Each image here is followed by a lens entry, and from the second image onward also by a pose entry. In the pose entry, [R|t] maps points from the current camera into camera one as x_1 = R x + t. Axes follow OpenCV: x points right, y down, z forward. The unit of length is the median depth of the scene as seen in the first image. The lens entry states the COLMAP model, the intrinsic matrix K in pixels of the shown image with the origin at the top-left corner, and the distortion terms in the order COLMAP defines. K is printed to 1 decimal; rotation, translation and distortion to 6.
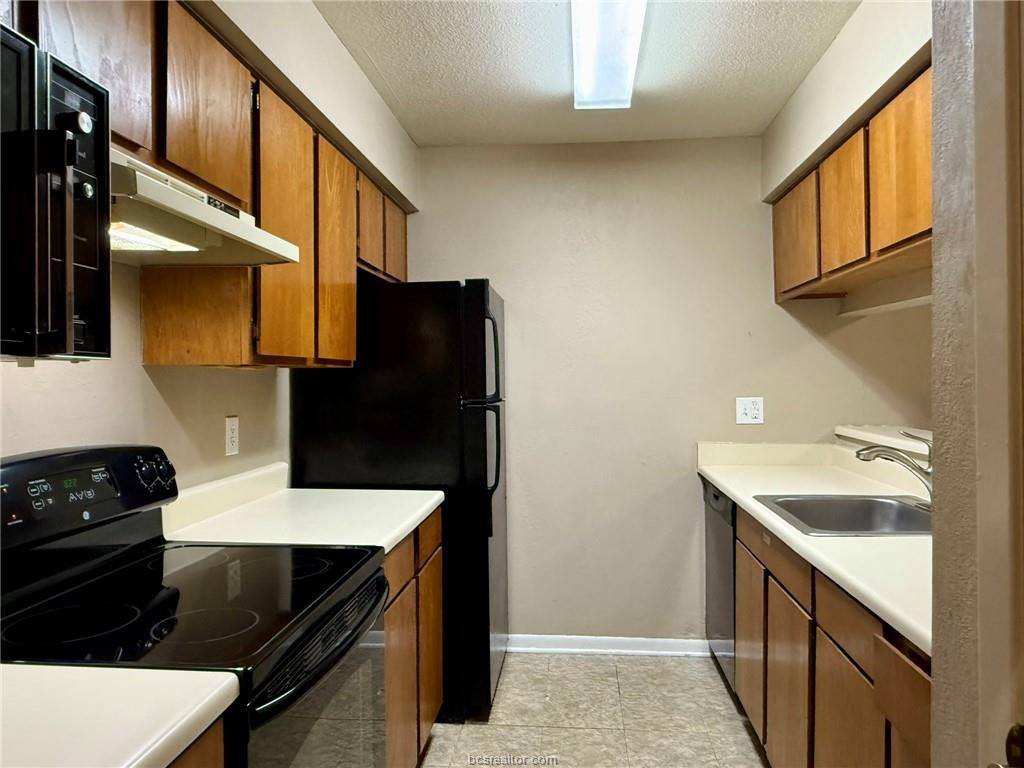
lens RADIAL K [[705.9, 0, 512.0], [0, 705.9, 384.0], [0, 0, 1]] dist [0.004292, 0.001355]
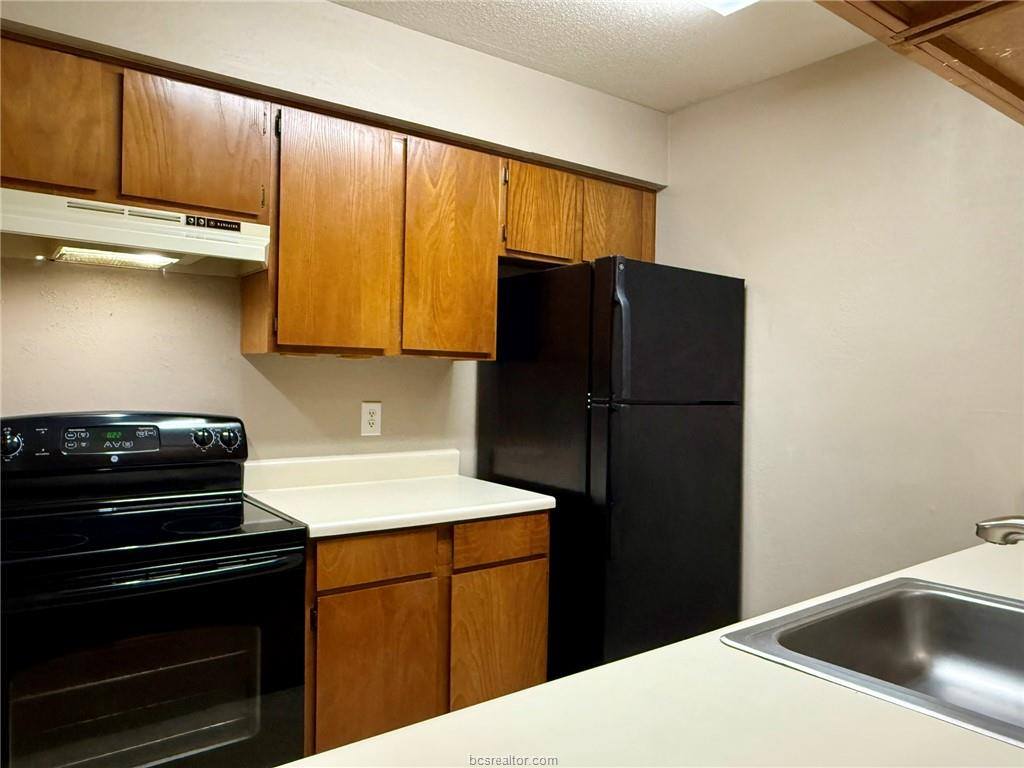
lens RADIAL K [[705.9, 0, 512.0], [0, 705.9, 384.0], [0, 0, 1]] dist [0.004292, 0.001355]
pose [[0.666935, 0.022397, -0.744779, 0.588224], [-0.028605, 0.999581, 0.004444, 0.005771], [0.744567, 0.018341, 0.667296, 0.396986]]
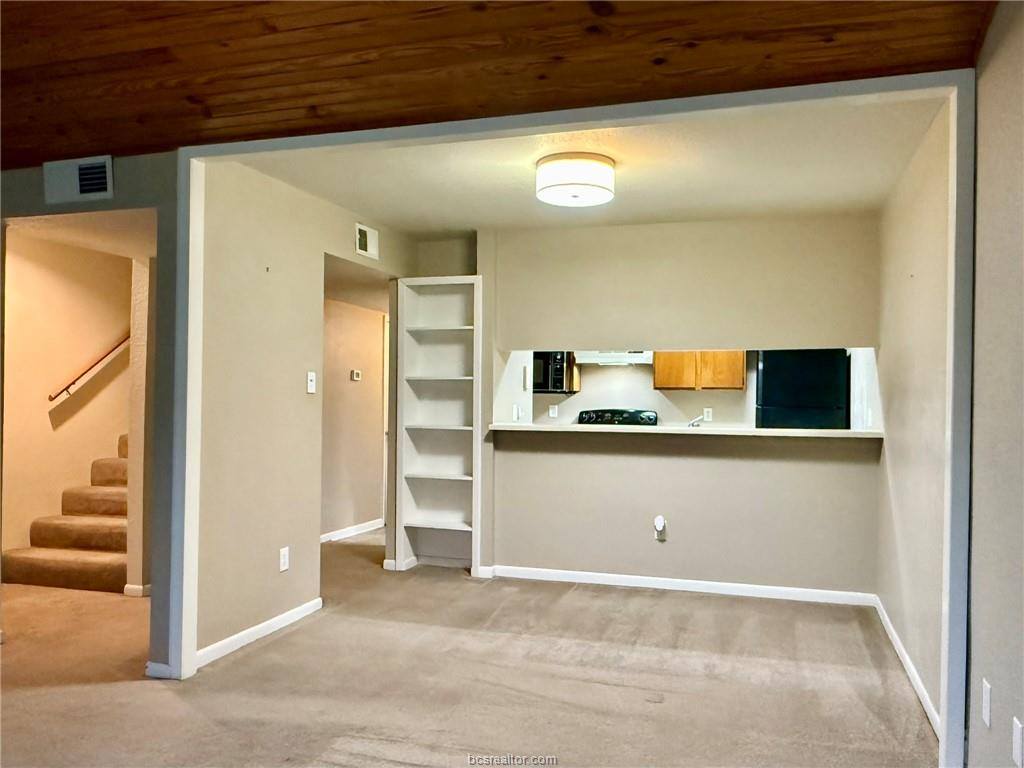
lens RADIAL K [[705.9, 0, 512.0], [0, 705.9, 384.0], [0, 0, 1]] dist [0.004292, 0.001355]
pose [[-0.181057, -0.019678, -0.983276, 2.549798], [-0.020405, 0.999660, -0.016248, 0.012778], [0.983261, 0.017122, -0.181397, 0.712996]]
